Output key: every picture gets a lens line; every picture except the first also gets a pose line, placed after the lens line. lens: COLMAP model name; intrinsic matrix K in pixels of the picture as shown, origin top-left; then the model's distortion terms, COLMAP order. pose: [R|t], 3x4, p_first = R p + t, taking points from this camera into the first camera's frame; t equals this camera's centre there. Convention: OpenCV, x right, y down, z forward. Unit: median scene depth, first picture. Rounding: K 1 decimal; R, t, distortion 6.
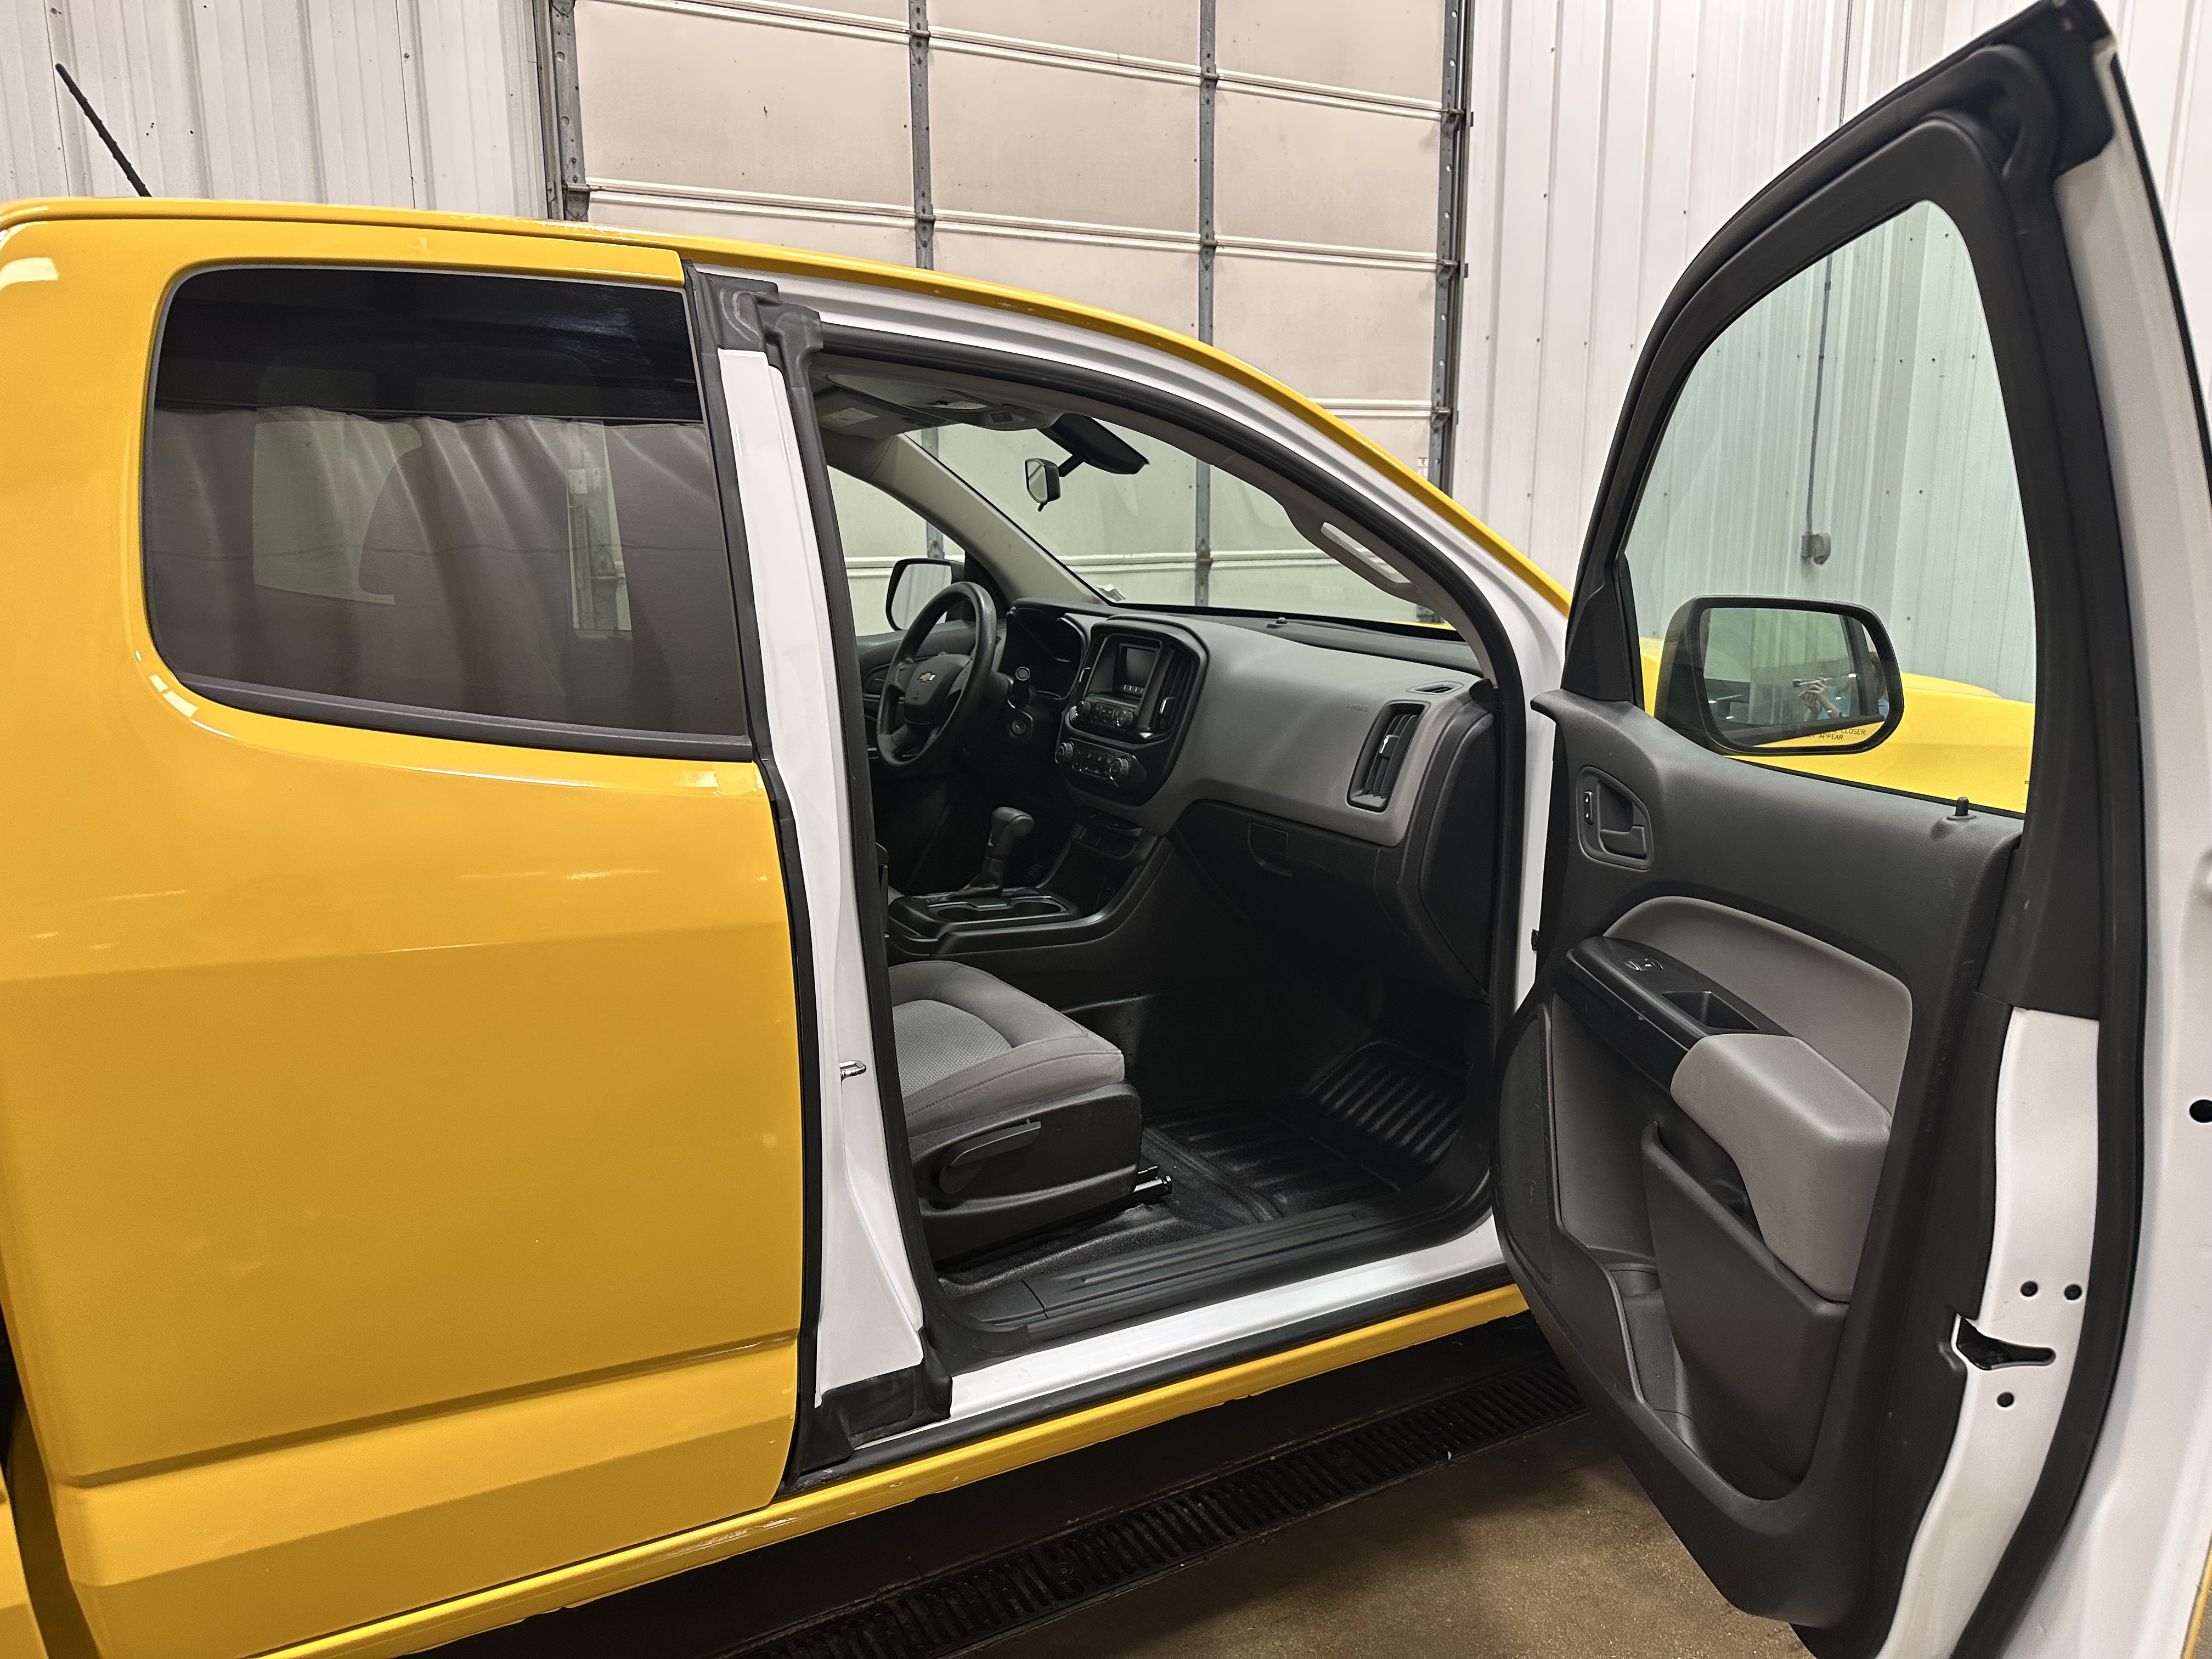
lens RADIAL K [[1547.6, 0, 1105.2], [0, 1547.6, 814.3], [0, 0, 1]] dist [0.009381, -0.021435]
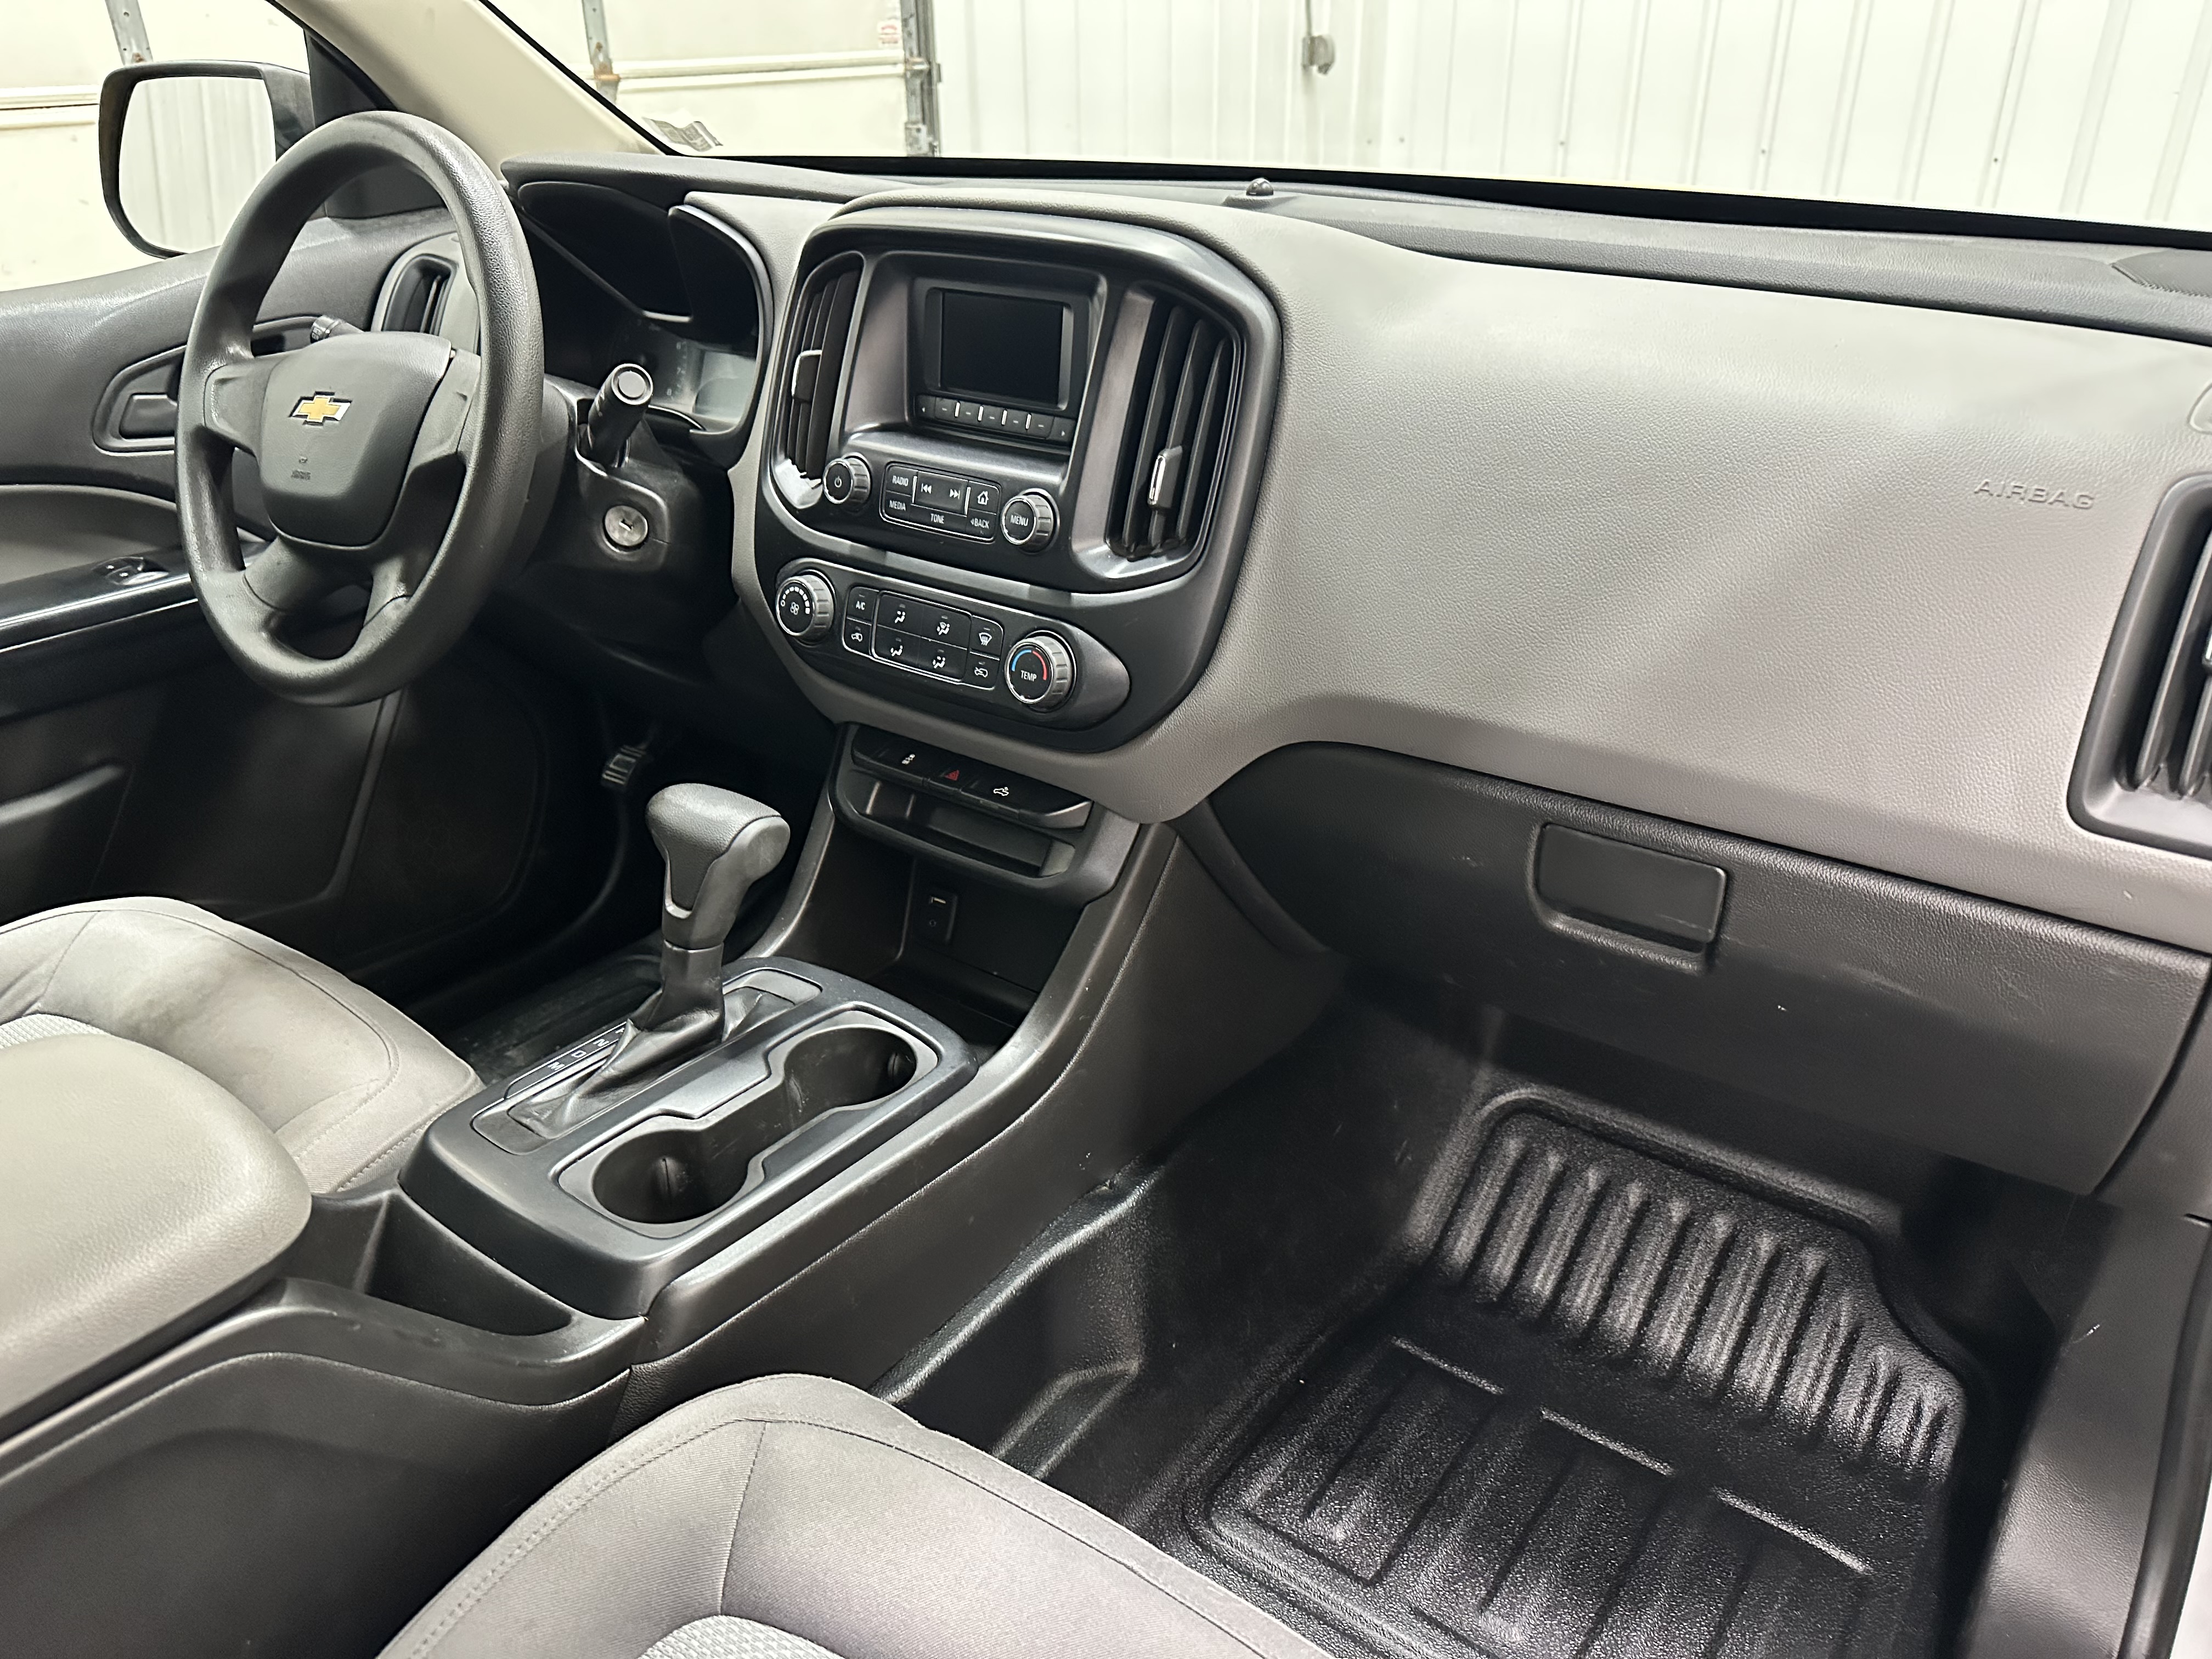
lens RADIAL K [[1547.6, 0, 1089.7], [0, 1547.6, 826.2], [0, 0, 1]] dist [0.009381, -0.021435]
pose [[0.912764, -0.194084, 0.359435, -0.103914], [0.087345, 0.952297, 0.292405, -0.088779], [-0.399040, -0.235503, 0.886175, 0.620596]]
